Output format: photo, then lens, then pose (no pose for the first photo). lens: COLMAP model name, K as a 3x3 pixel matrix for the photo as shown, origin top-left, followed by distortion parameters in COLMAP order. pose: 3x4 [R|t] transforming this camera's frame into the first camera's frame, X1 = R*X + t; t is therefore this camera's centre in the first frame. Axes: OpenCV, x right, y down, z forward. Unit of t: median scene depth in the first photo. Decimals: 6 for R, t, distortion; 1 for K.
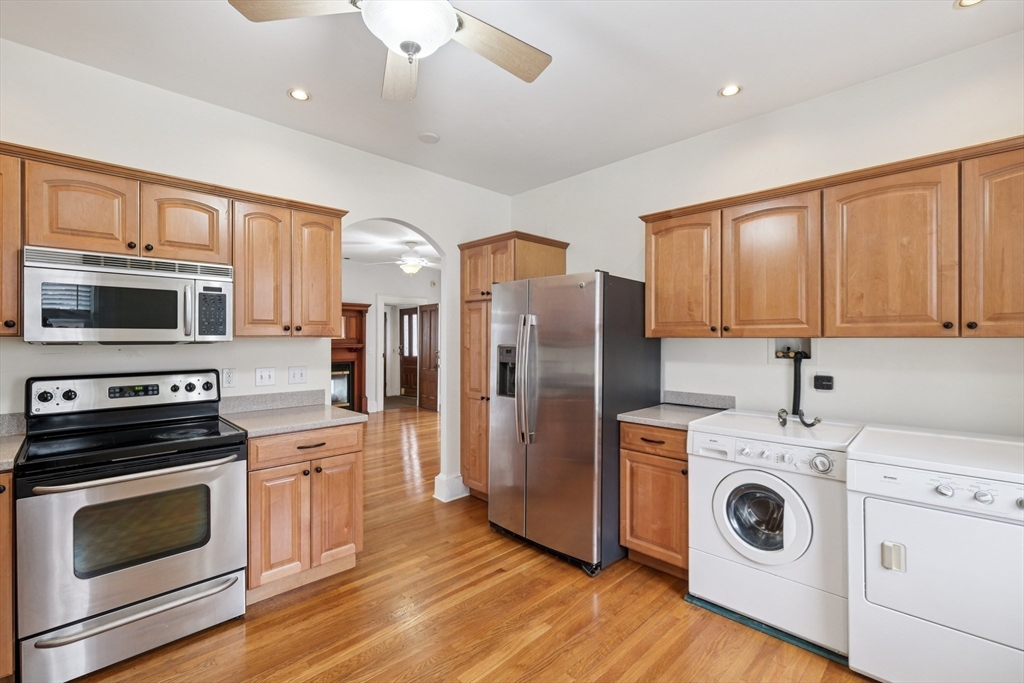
lens RADIAL K [[450.9, 0, 512.8], [0, 450.9, 340.2], [0, 0, 1]] dist [-0.007004, -0.000695]
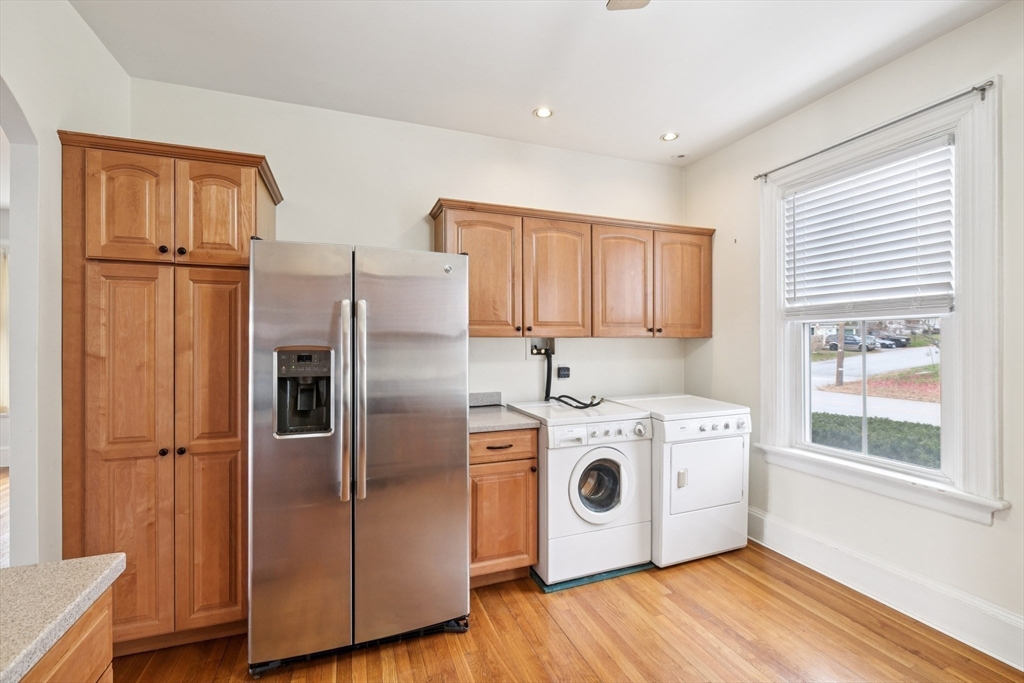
lens RADIAL K [[450.9, 0, 533.7], [0, 450.9, 337.3], [0, 0, 1]] dist [-0.007004, -0.000695]
pose [[0.392405, 0.003751, 0.919785, -0.524356], [0.000826, 0.999990, -0.004430, -0.000094], [-0.919792, 0.002498, 0.392398, 0.569529]]
